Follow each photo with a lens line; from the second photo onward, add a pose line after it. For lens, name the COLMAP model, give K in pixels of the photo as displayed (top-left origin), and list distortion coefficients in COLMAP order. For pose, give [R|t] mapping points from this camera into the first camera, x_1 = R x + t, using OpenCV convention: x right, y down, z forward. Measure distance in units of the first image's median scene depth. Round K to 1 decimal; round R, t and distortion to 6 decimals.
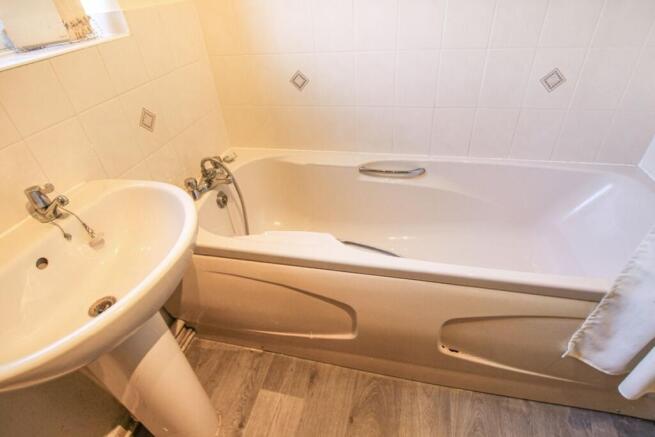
lens RADIAL K [[328.9, 0, 325.2], [0, 328.9, 221.8], [0, 0, 1]] dist [-0.025169, -0.000330]
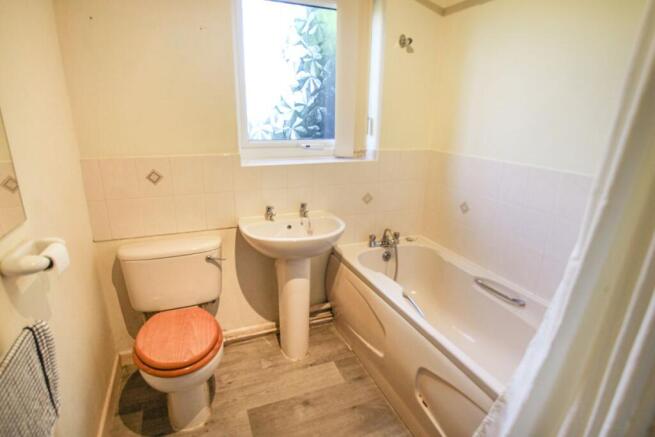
lens RADIAL K [[328.9, 0, 325.2], [0, 328.9, 221.8], [0, 0, 1]] dist [-0.025169, -0.000330]
pose [[0.589742, 0.331216, -0.736546, 0.724020], [-0.534930, 0.843474, -0.049010, 0.035776], [0.605024, 0.422904, 0.674609, -0.387331]]
